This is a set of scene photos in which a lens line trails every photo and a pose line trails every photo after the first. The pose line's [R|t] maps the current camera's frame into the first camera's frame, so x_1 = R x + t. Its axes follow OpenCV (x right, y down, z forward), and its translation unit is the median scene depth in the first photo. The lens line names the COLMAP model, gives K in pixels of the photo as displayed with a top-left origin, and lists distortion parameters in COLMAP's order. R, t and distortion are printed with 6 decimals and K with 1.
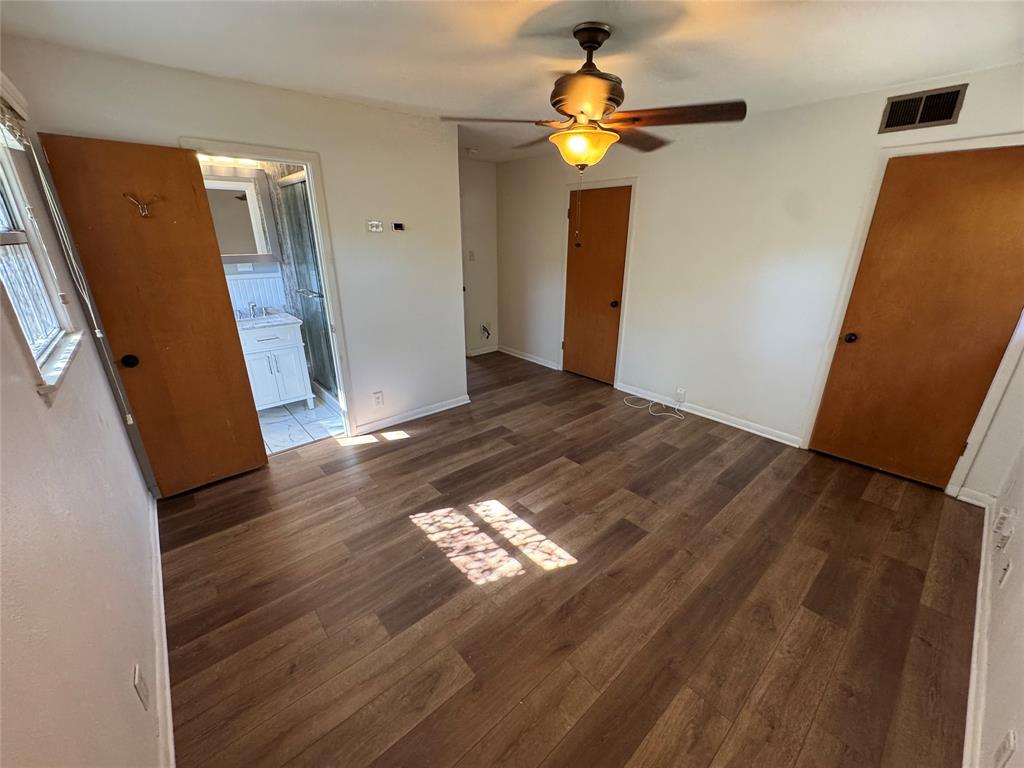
lens RADIAL K [[408.7, 0, 512.0], [0, 408.7, 384.0], [0, 0, 1]] dist [-0.003165, 0.000205]
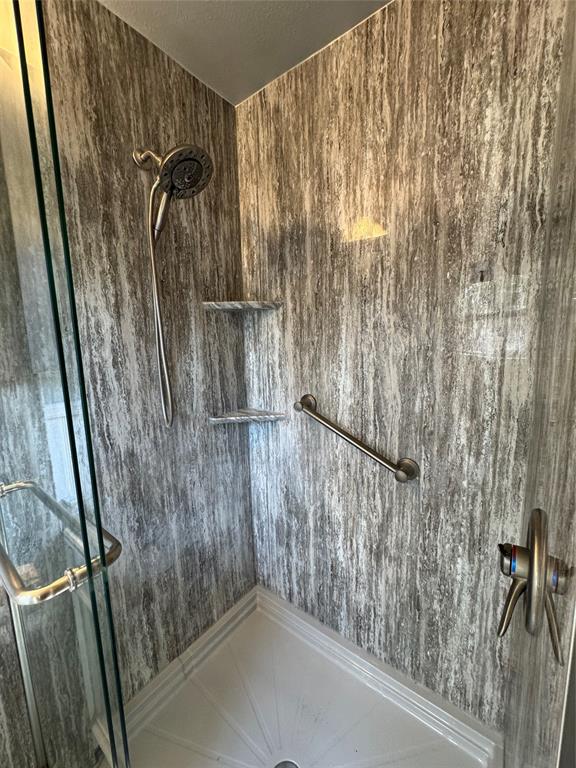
lens RADIAL K [[306.6, 0, 290.1], [0, 306.6, 383.9], [0, 0, 1]] dist [-0.003165, 0.000205]
pose [[0.975772, -0.056059, 0.211485, -0.384580], [0.100089, 0.973916, -0.203643, -0.239174], [-0.194552, 0.219877, 0.955931, 0.783566]]
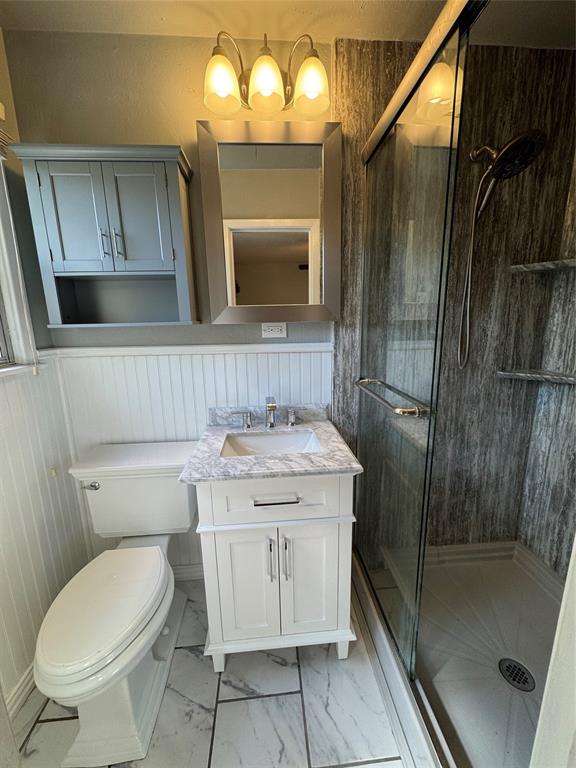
lens RADIAL K [[306.6, 0, 290.1], [0, 306.6, 383.9], [0, 0, 1]] dist [-0.003165, 0.000205]
pose [[0.810545, 0.102734, -0.576596, -0.389683], [-0.186407, 0.978551, -0.087689, -0.181674], [0.555220, 0.178558, 0.812310, 0.677916]]
